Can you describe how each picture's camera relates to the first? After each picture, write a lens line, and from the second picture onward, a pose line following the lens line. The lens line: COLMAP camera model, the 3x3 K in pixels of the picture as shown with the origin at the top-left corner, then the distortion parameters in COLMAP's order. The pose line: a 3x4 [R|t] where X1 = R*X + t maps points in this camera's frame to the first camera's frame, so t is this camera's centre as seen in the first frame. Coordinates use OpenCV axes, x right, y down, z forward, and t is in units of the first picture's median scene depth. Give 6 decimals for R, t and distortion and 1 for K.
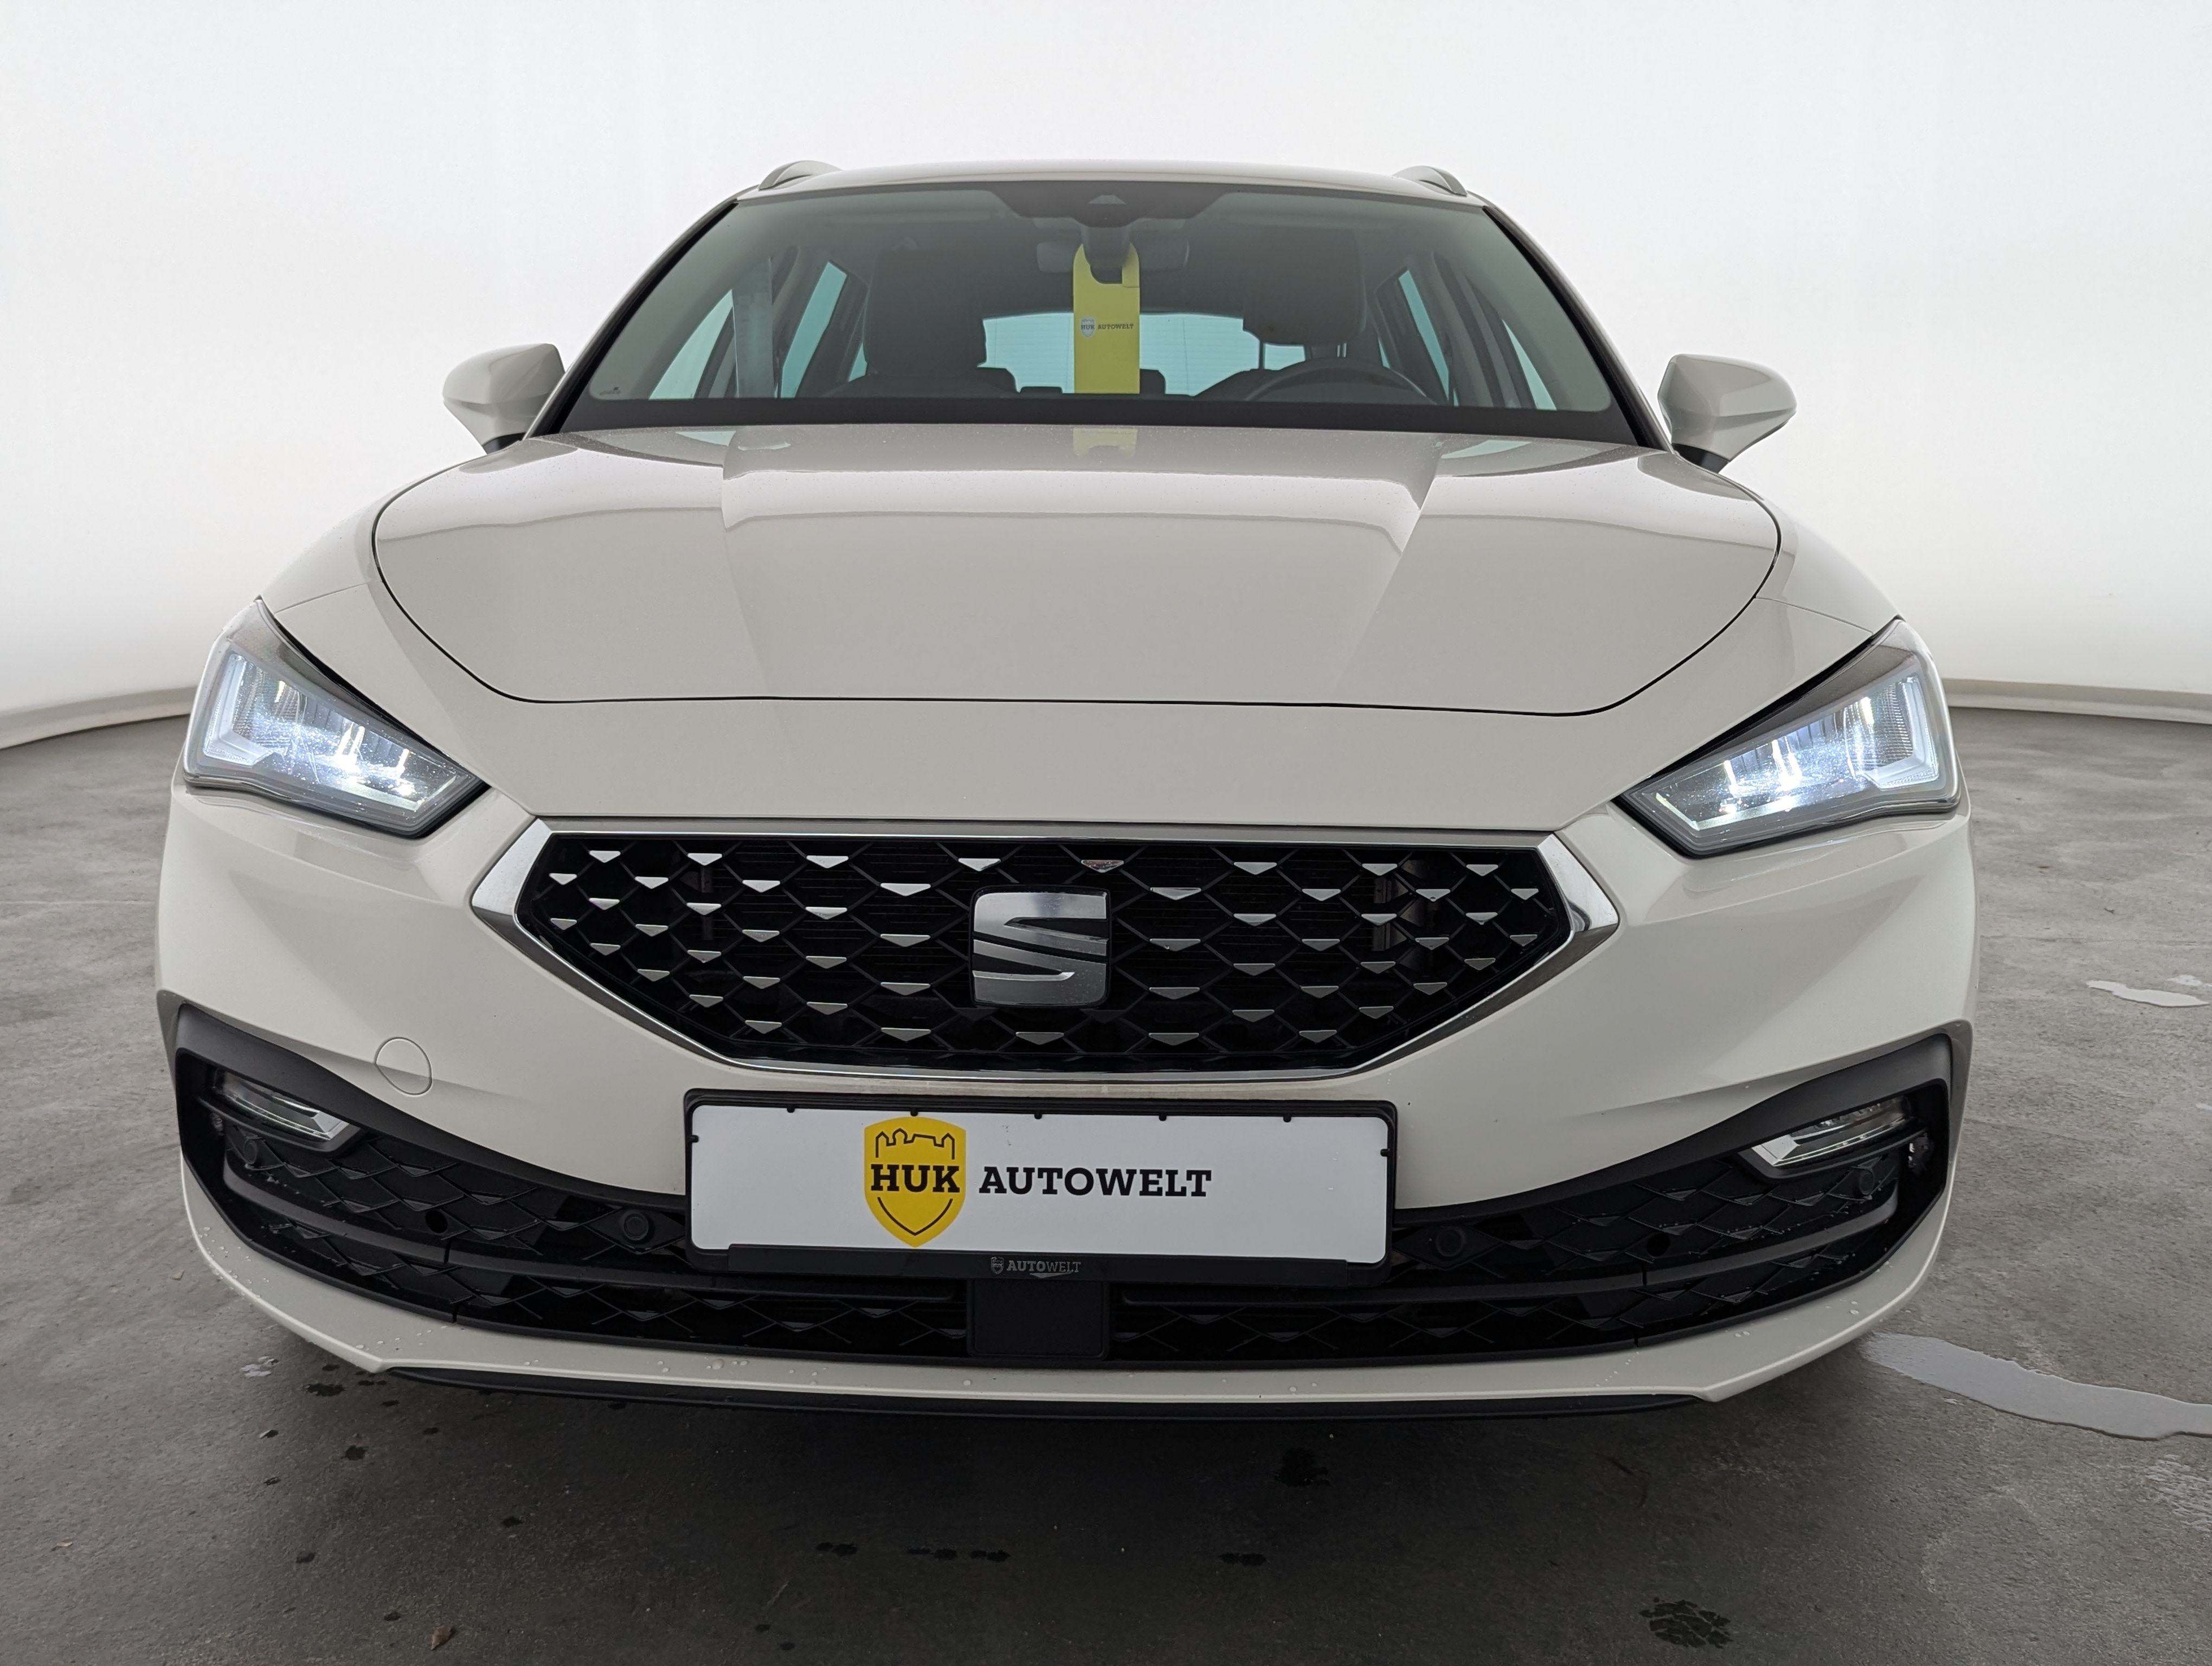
lens RADIAL K [[2110.5, 0, 1106.0], [0, 2110.5, 833.0], [0, 0, 1]] dist [0.044596, -0.007919]
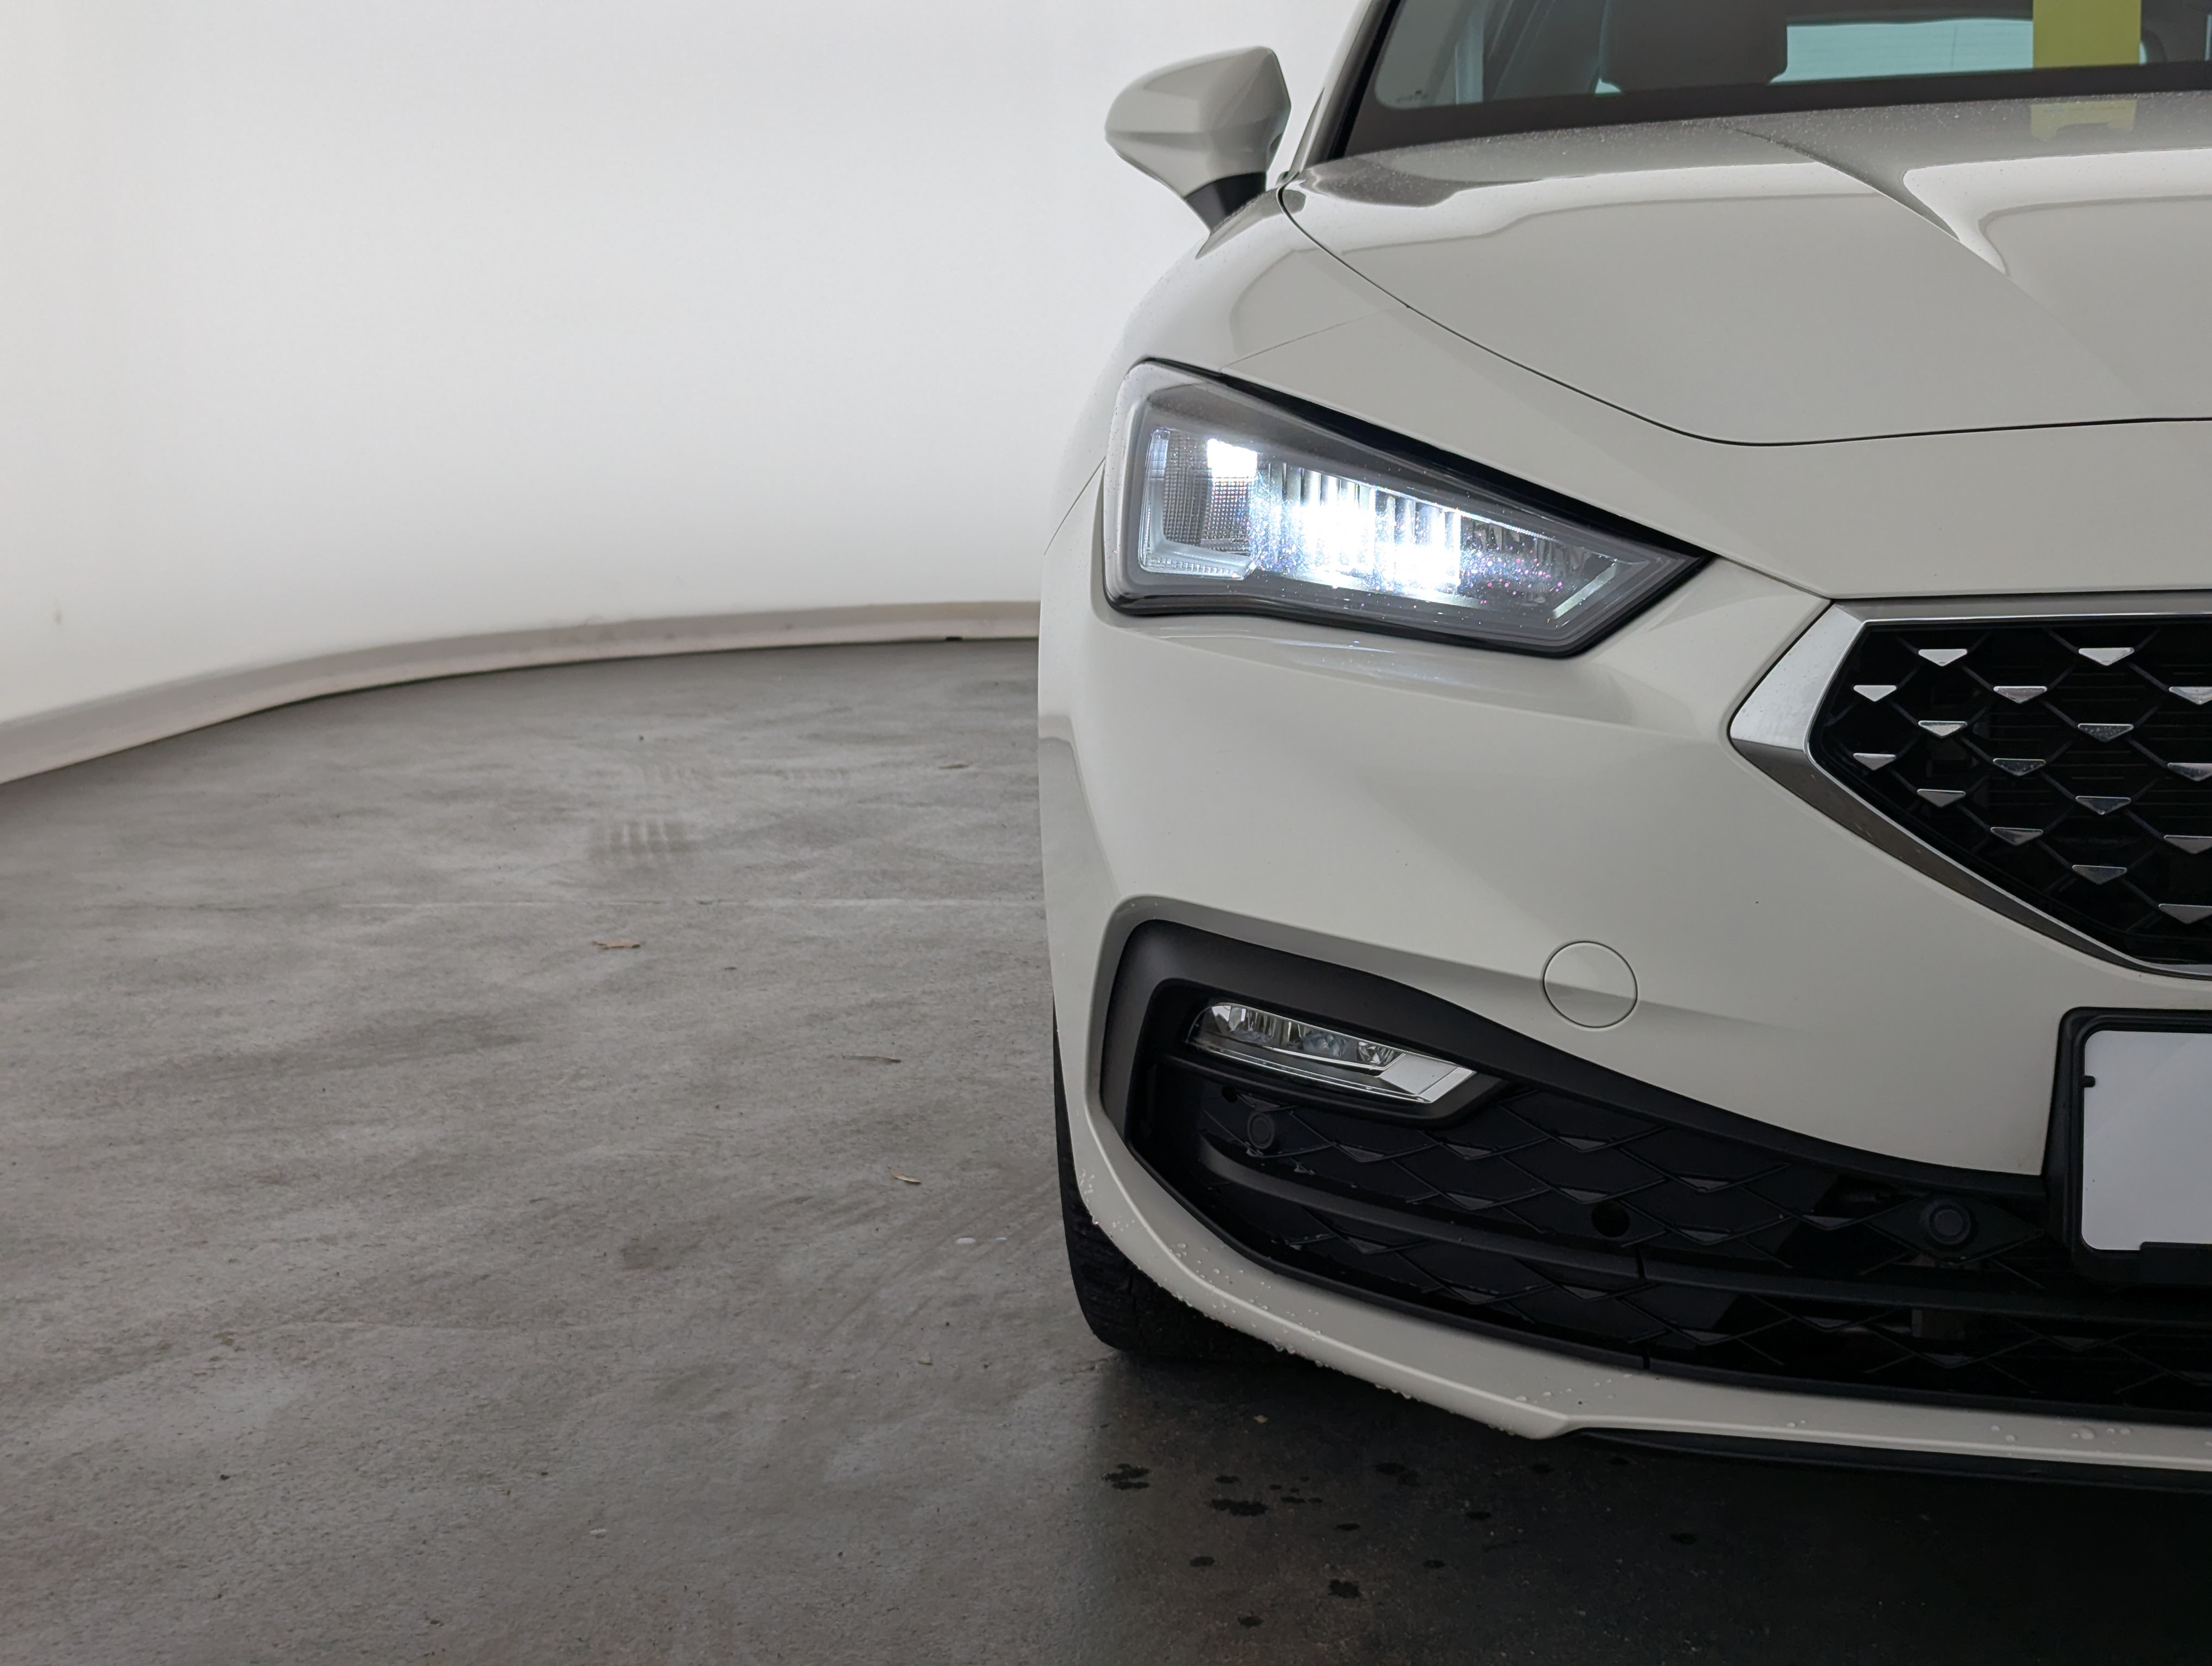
lens RADIAL K [[3107.3, 0, 1106.0], [0, 3107.3, 833.0], [0, 0, 1]] dist [0.065149, -0.024074]
pose [[0.990301, -0.013508, -0.138282, -0.362875], [0.011692, 0.999835, -0.013934, 0.077127], [0.138447, 0.012182, 0.990295, -0.011104]]
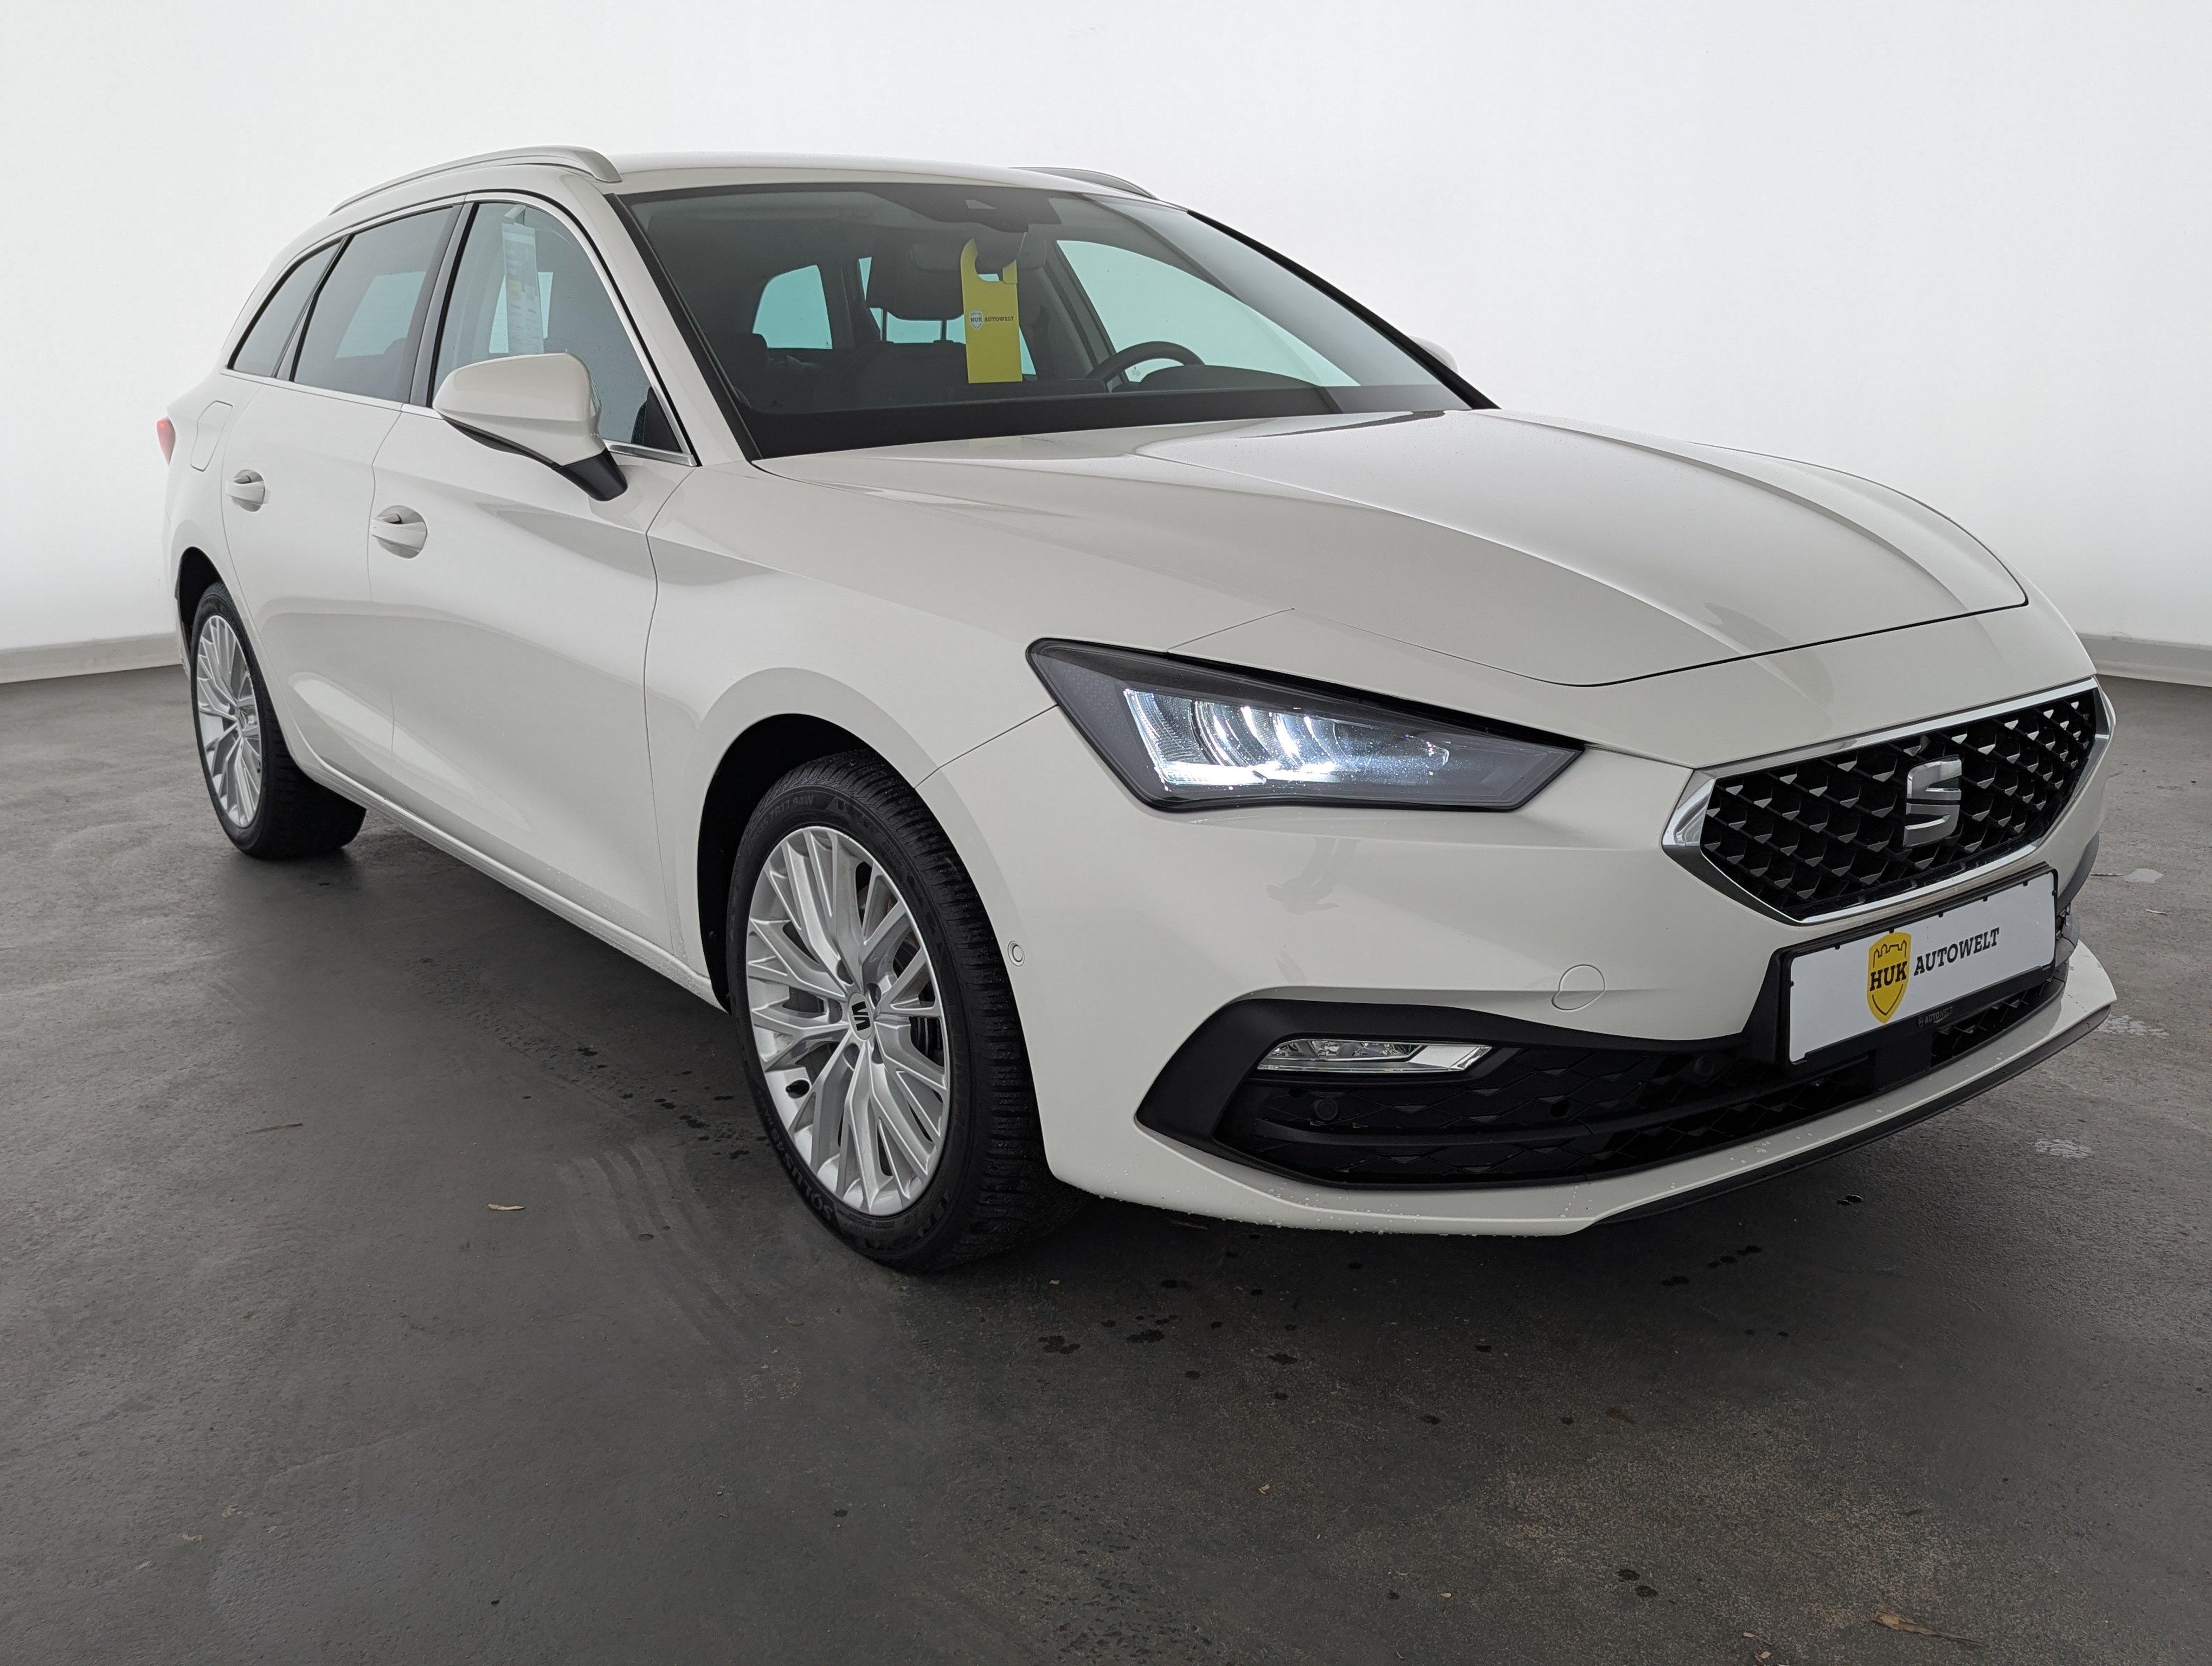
lens RADIAL K [[1978.8, 0, 1106.0], [0, 1978.8, 833.0], [0, 0, 1]] dist [0.022287, -0.009599]
pose [[0.781998, -0.179062, 0.597006, -1.291178], [0.141283, 0.983836, 0.110023, -0.155049], [-0.607058, -0.001691, 0.794656, 0.252250]]
